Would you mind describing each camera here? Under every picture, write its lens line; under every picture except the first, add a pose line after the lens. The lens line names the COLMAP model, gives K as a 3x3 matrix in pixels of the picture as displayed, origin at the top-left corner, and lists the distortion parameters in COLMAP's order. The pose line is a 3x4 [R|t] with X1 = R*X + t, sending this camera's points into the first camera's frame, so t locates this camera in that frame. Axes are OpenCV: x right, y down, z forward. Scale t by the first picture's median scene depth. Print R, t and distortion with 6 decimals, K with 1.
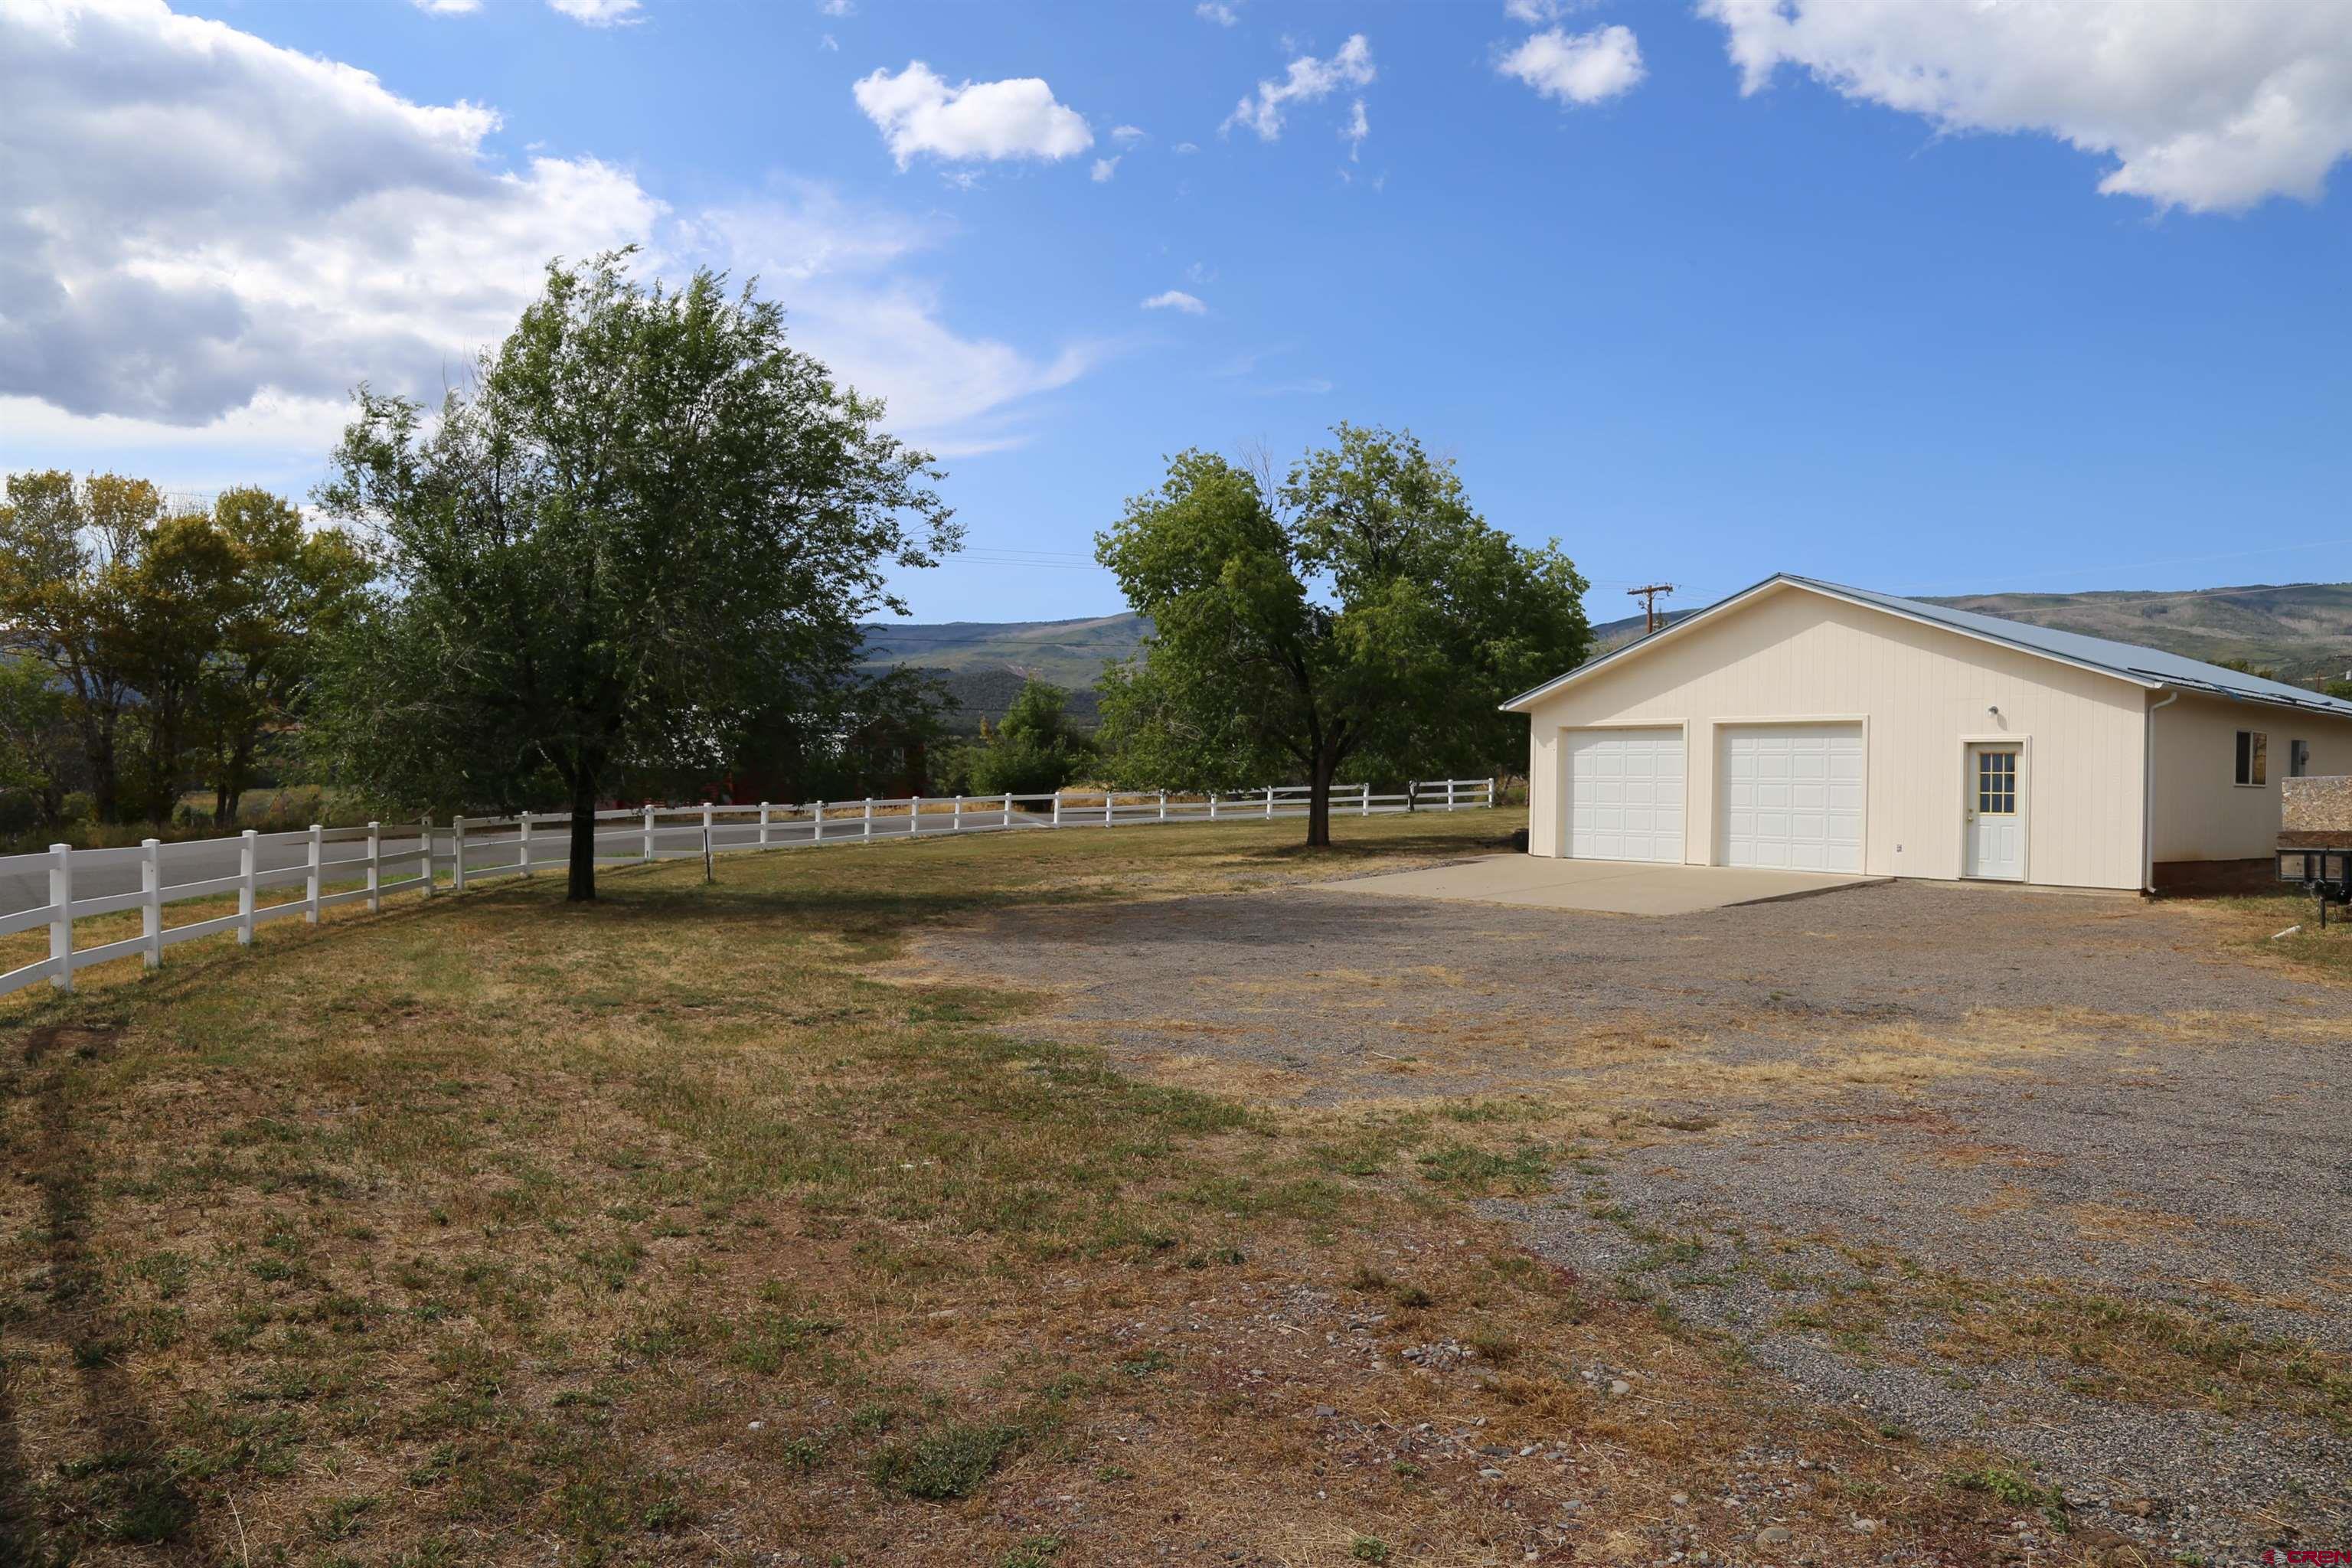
lens RADIAL K [[1692.7, 0, 1176.0], [0, 1692.7, 784.0], [0, 0, 1]] dist [-0.116887, 0.071527]
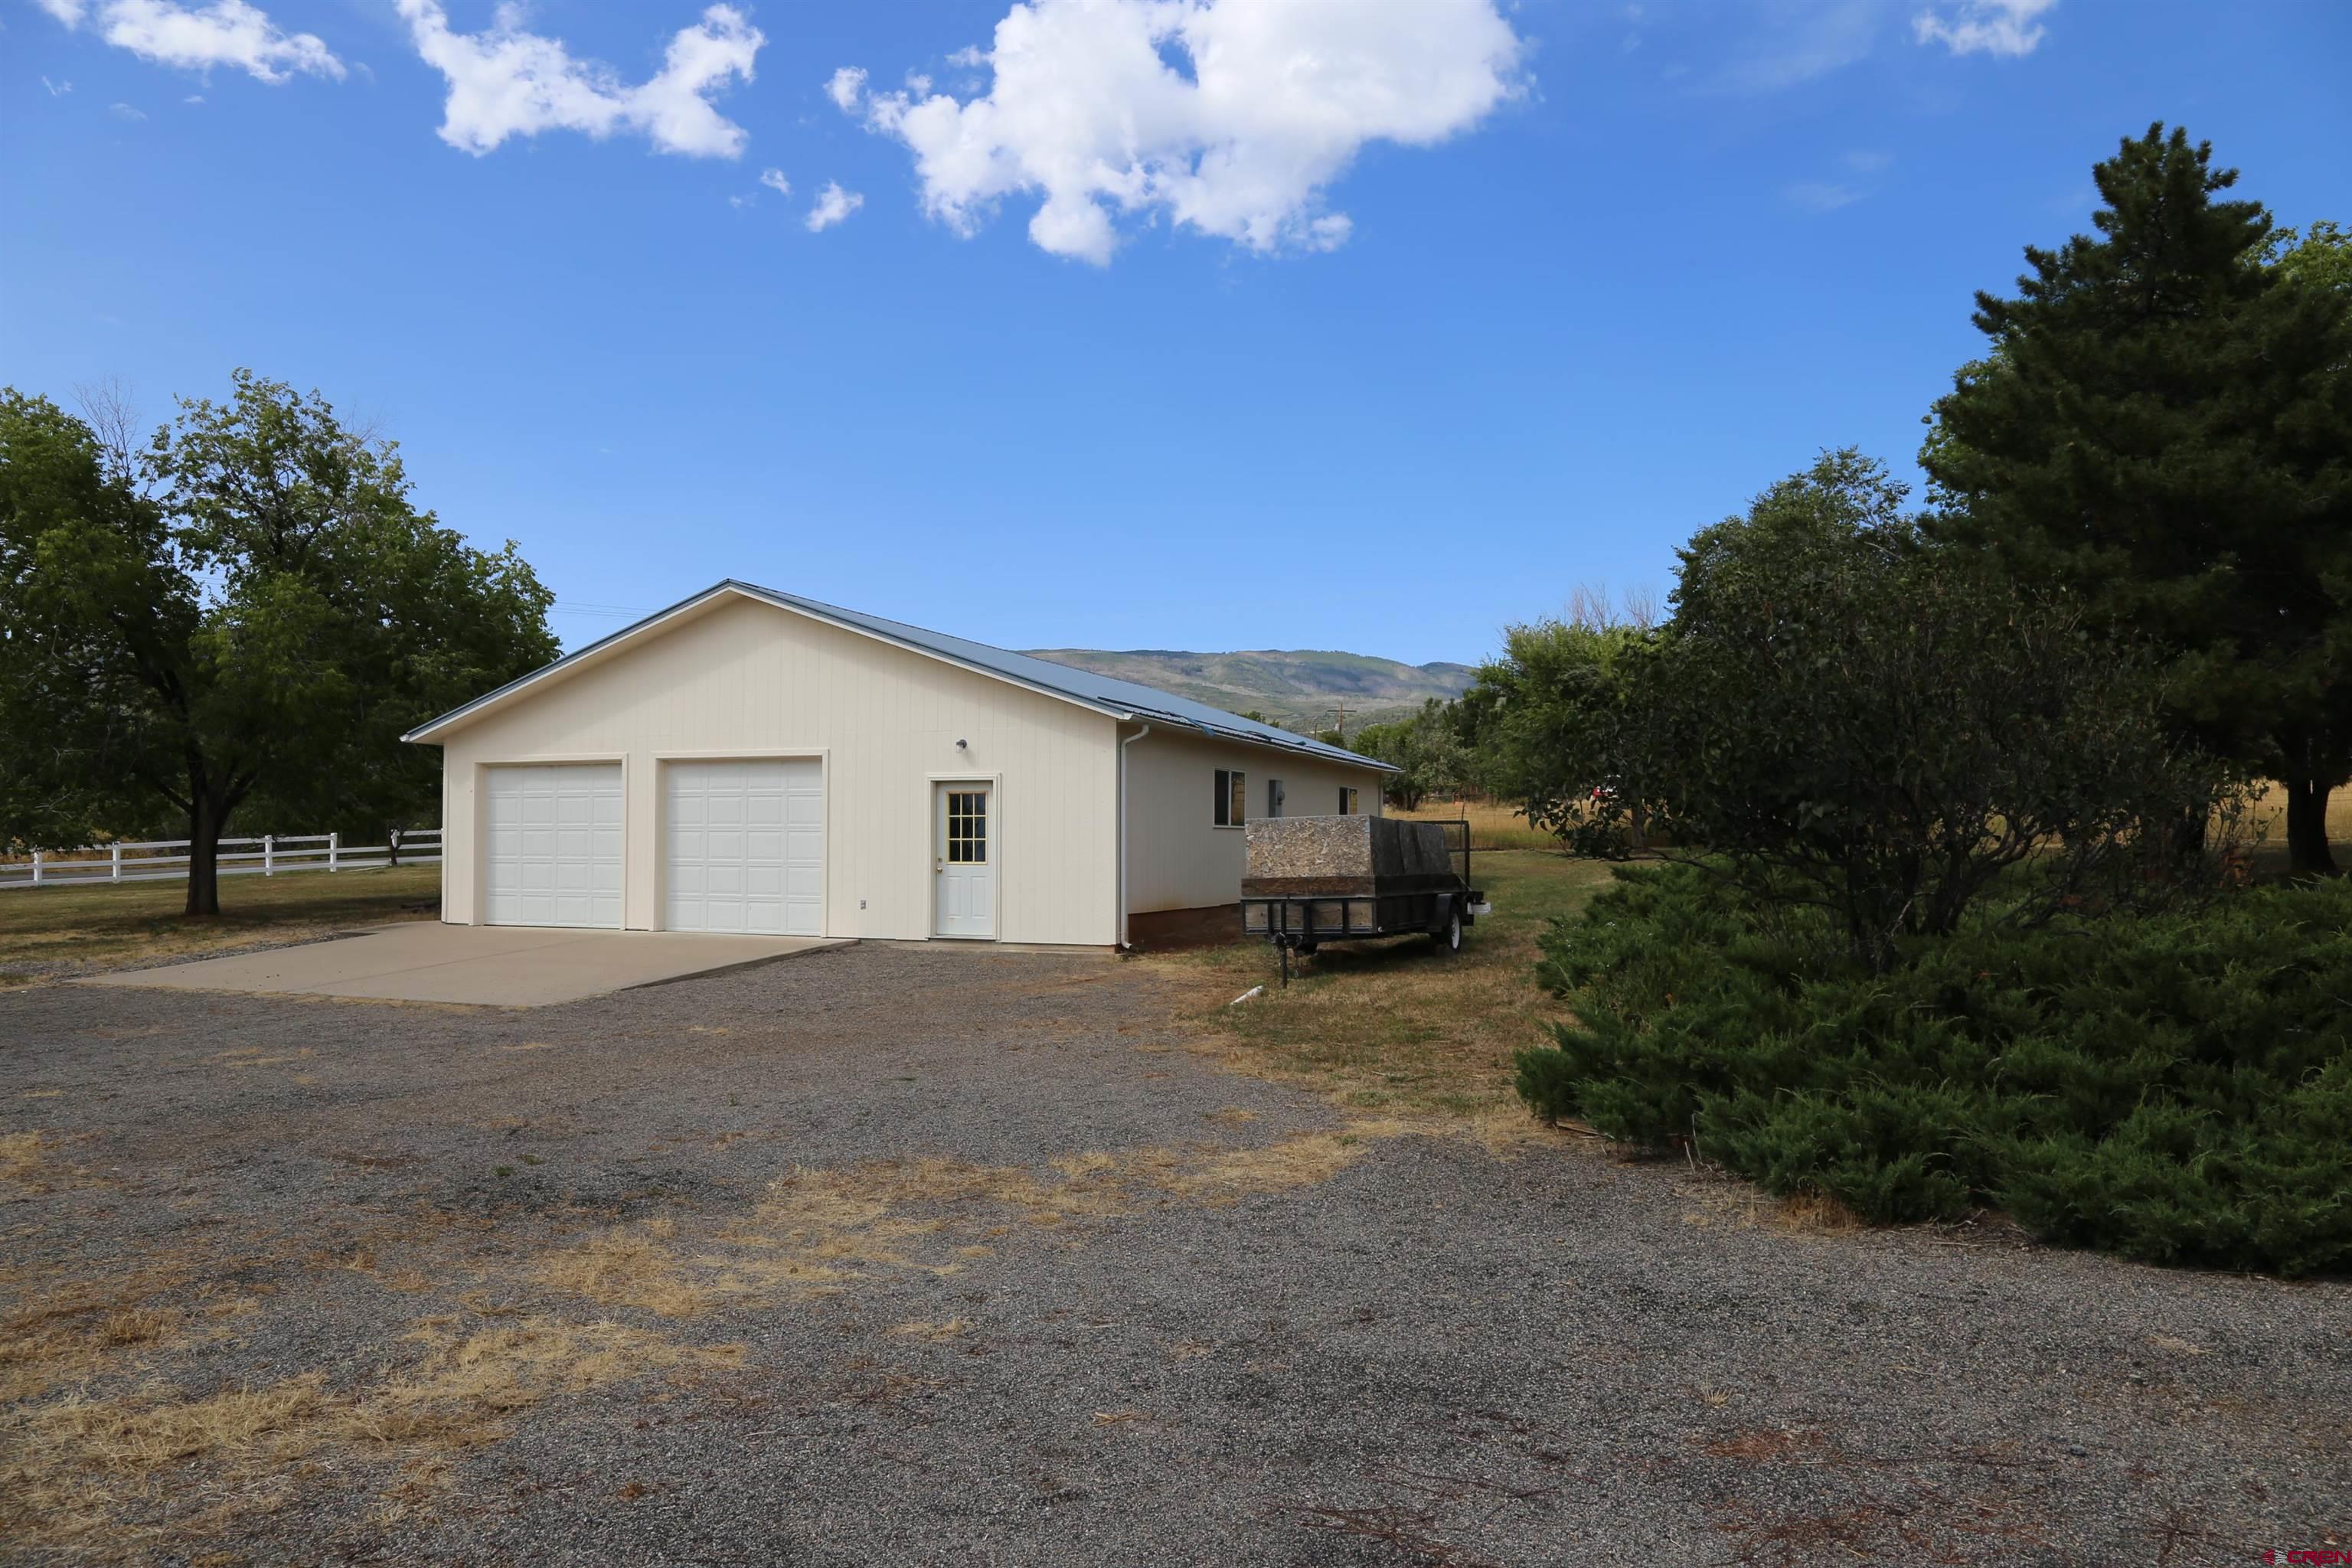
lens RADIAL K [[1661.0, 0, 1236.9], [0, 1661.0, 710.6], [0, 0, 1]] dist [-0.046465, 0.002020]
pose [[0.846668, 0.025487, 0.531511, 0.126290], [0.012418, 0.997634, -0.067619, -0.001028], [-0.531977, 0.063851, 0.844348, 0.151157]]
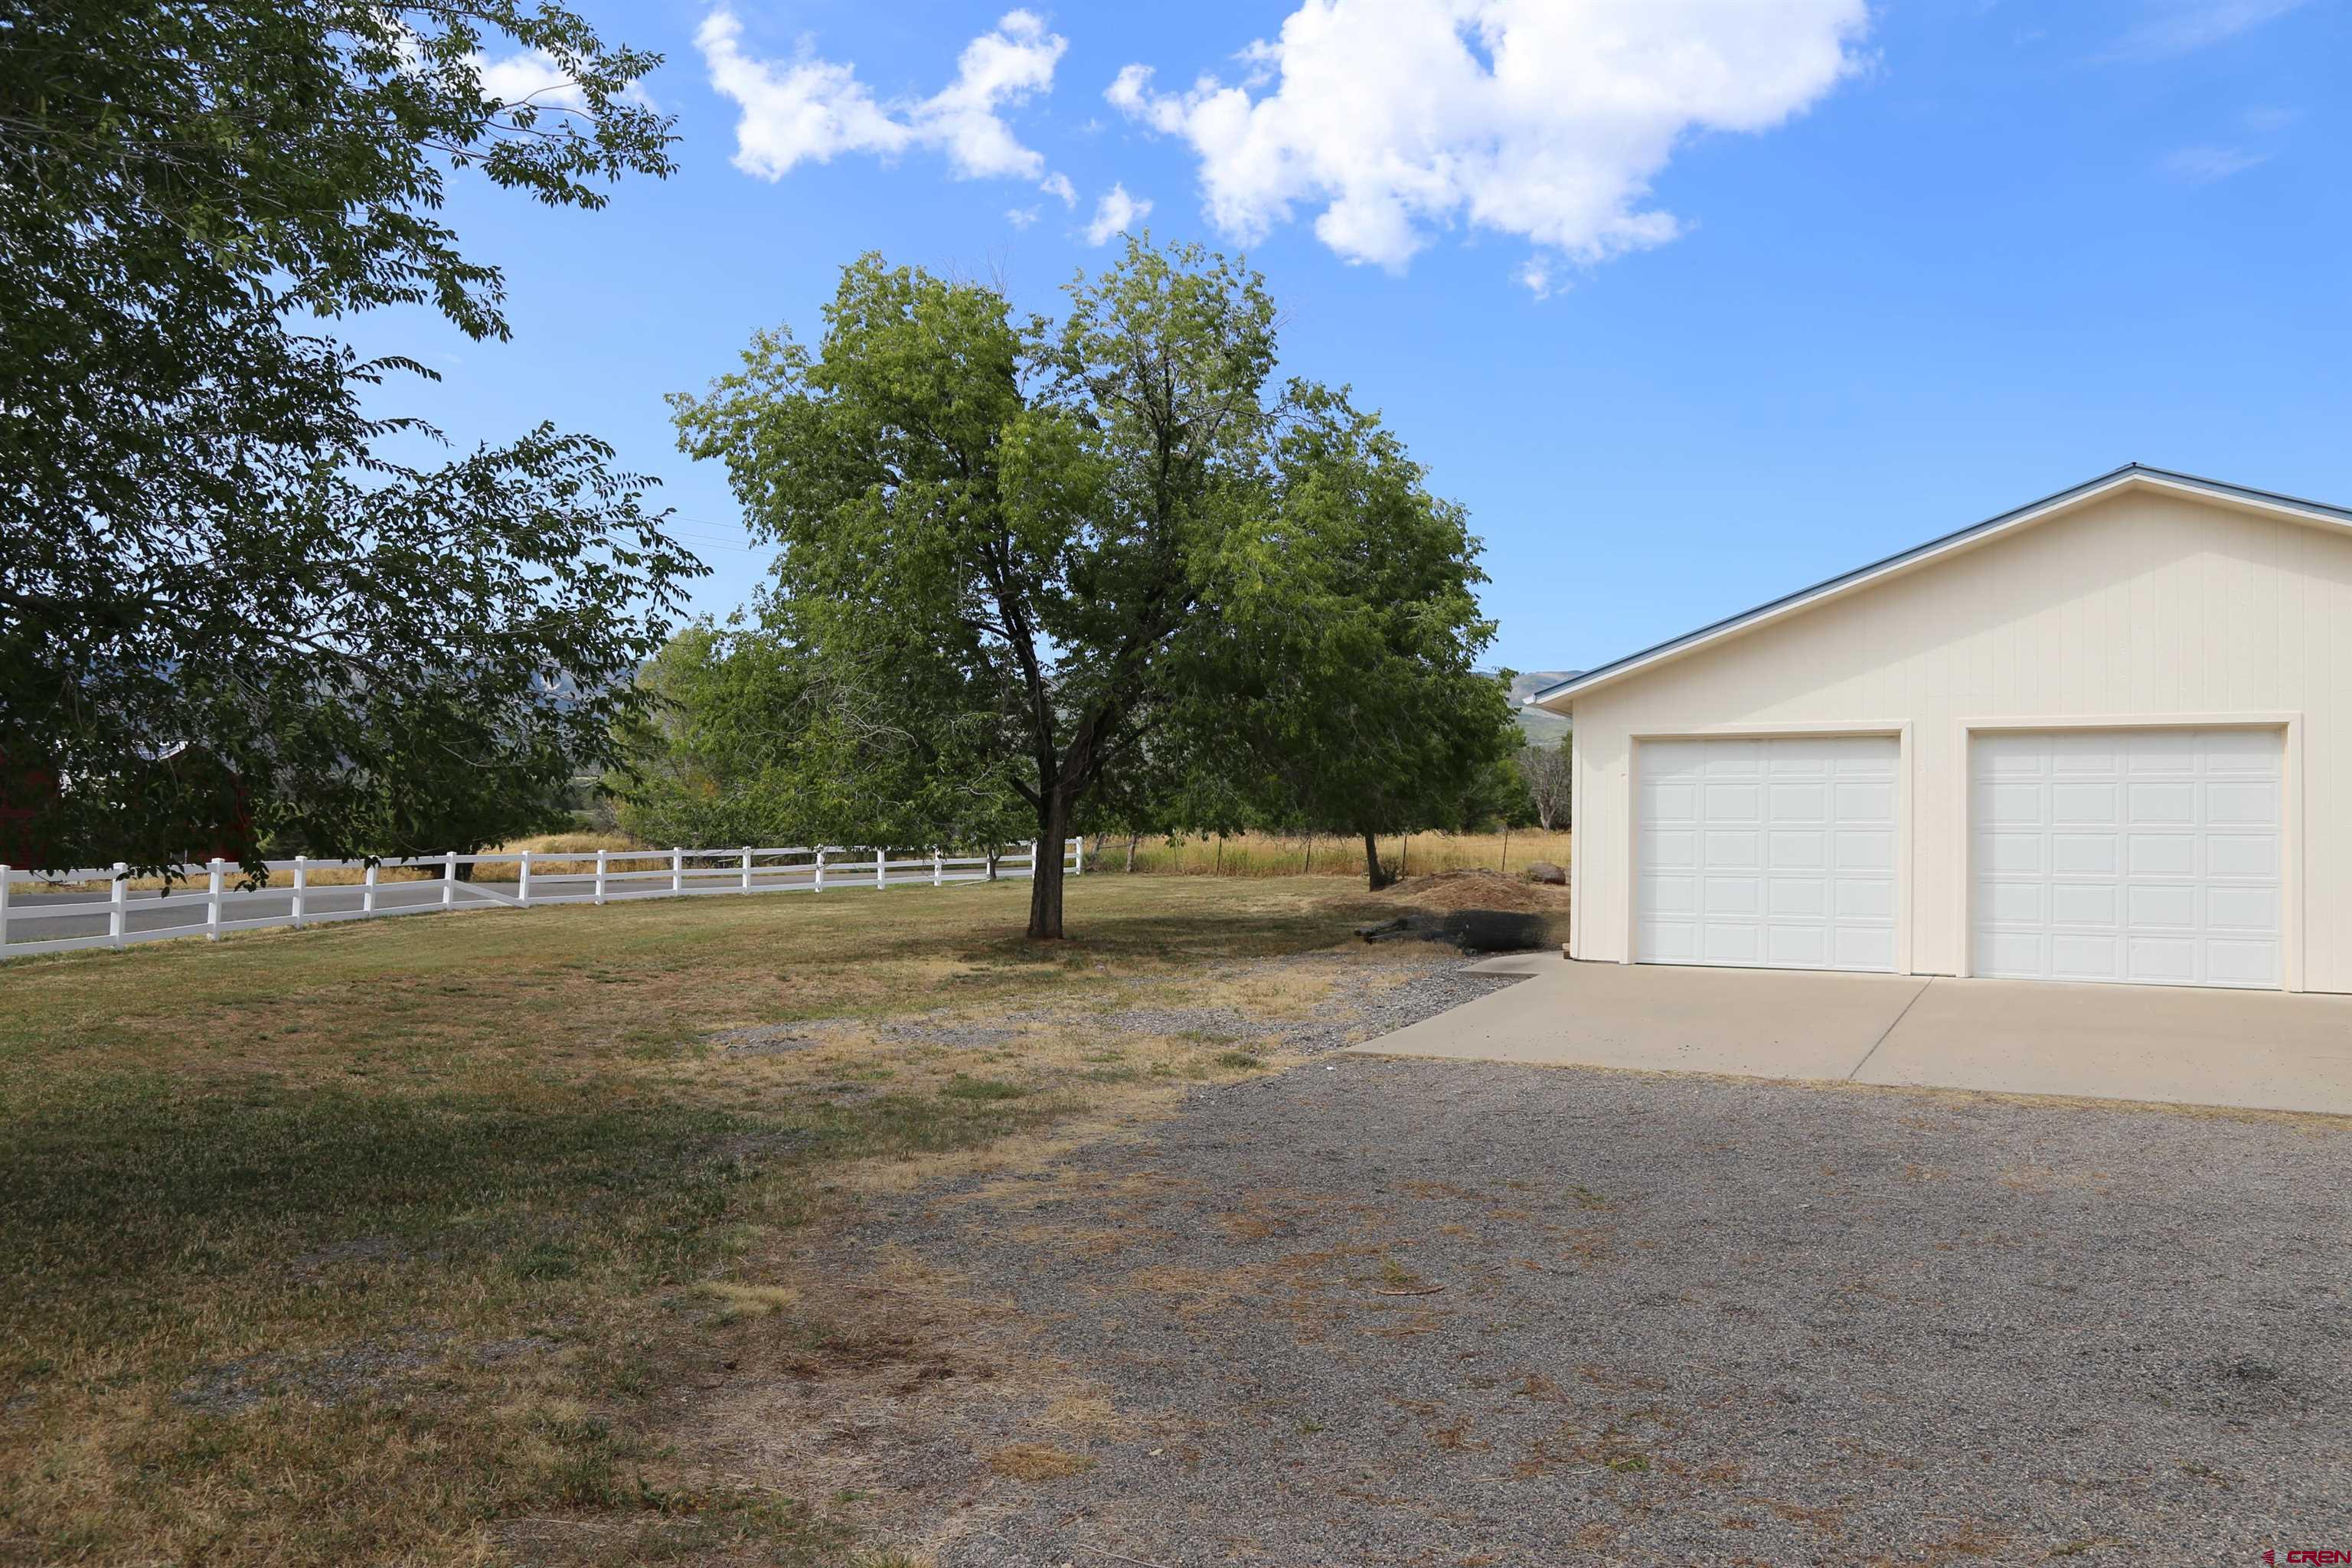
lens RADIAL K [[1692.7, 0, 1176.0], [0, 1692.7, 784.0], [0, 0, 1]] dist [-0.116887, 0.071527]
pose [[0.924877, 0.017852, 0.379846, -0.145787], [-0.003247, 0.999232, -0.039056, 0.006018], [-0.380252, 0.034889, 0.924225, 0.580734]]
